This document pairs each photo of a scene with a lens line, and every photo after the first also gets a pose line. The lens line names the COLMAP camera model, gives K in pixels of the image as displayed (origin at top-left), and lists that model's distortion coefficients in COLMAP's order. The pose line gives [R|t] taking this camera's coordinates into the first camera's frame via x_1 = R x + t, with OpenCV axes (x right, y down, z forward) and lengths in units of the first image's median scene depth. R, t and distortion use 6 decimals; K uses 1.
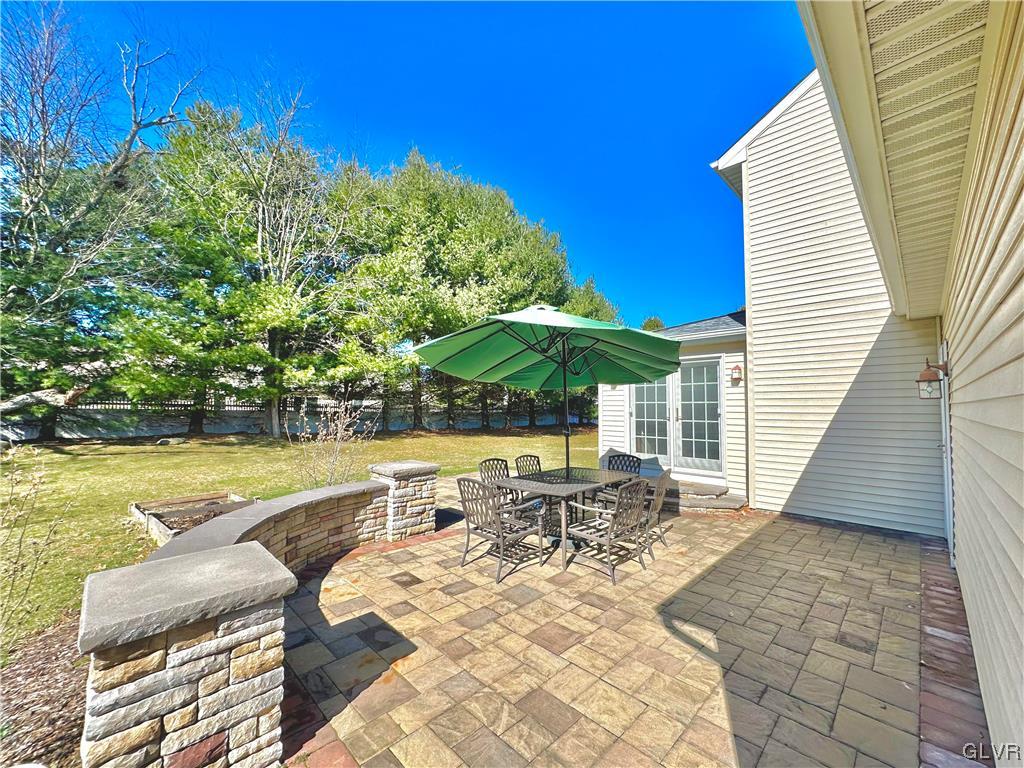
lens RADIAL K [[408.6, 0, 512.0], [0, 408.6, 384.0], [0, 0, 1]] dist [-0.000490, -0.000183]
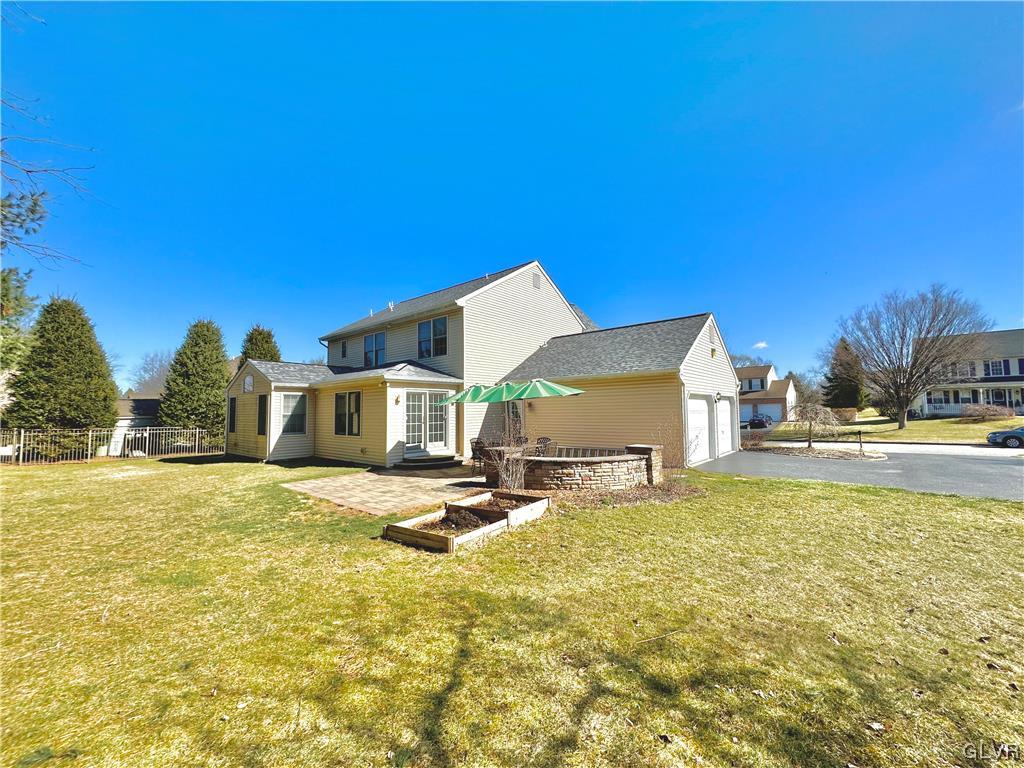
lens RADIAL K [[408.6, 0, 512.0], [0, 408.6, 384.0], [0, 0, 1]] dist [-0.000490, -0.000183]
pose [[-0.083862, 0.065872, 0.994298, -1.472057], [-0.043523, 0.996618, -0.069697, 0.026678], [-0.995526, -0.049120, -0.080711, 0.790048]]
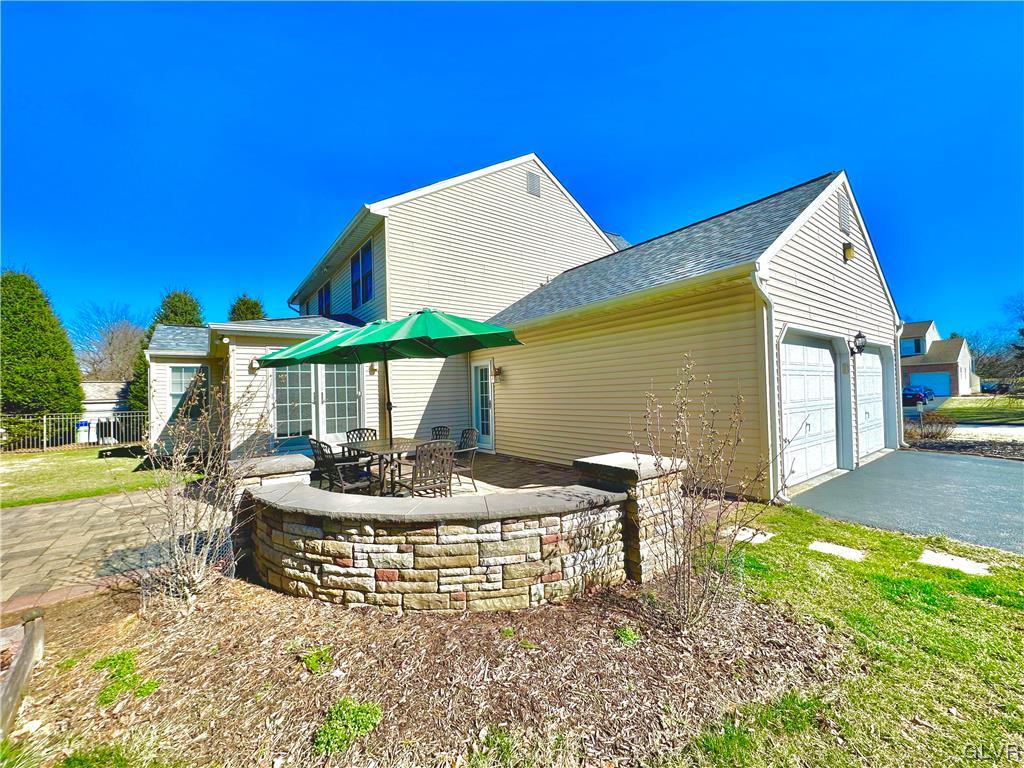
lens RADIAL K [[408.6, 0, 512.0], [0, 408.6, 384.0], [0, 0, 1]] dist [-0.000490, -0.000183]
pose [[0.136348, 0.016359, 0.990526, -0.668853], [-0.025399, 0.999593, -0.013012, 0.037708], [-0.990335, -0.023385, 0.136708, 0.321094]]
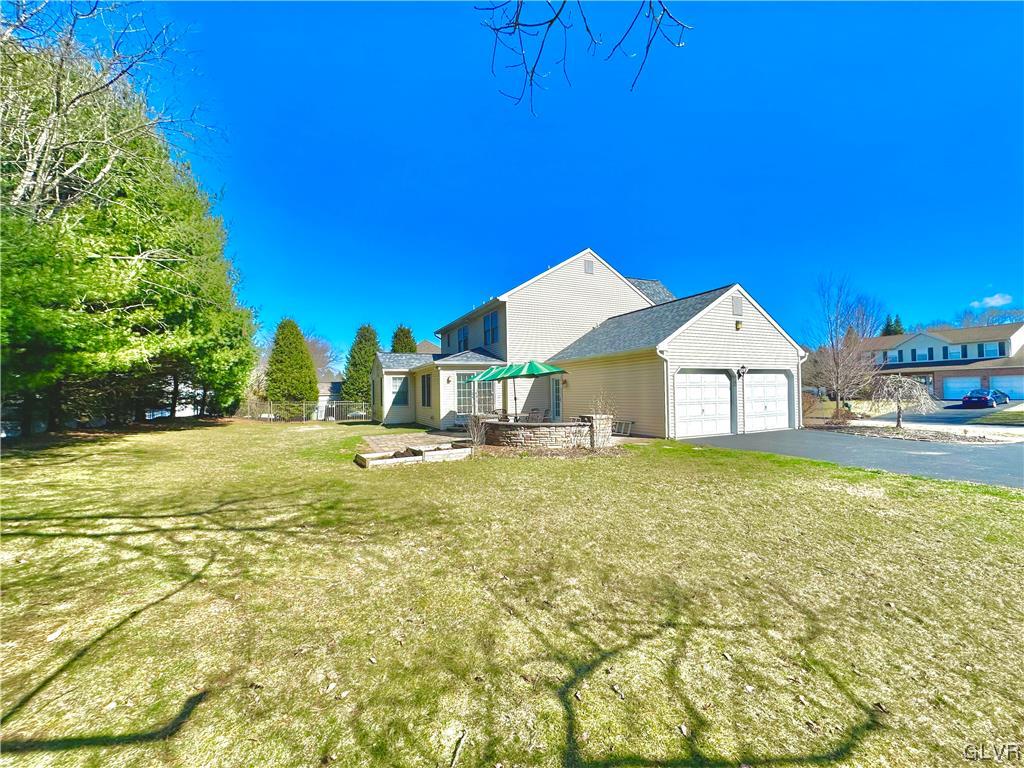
lens RADIAL K [[408.6, 0, 512.0], [0, 408.6, 384.0], [0, 0, 1]] dist [-0.000490, -0.000183]
pose [[0.331337, 0.012132, 0.943434, -1.741924], [-0.034028, 0.999420, -0.000902, 0.008752], [-0.942899, -0.031804, 0.331558, 0.042505]]
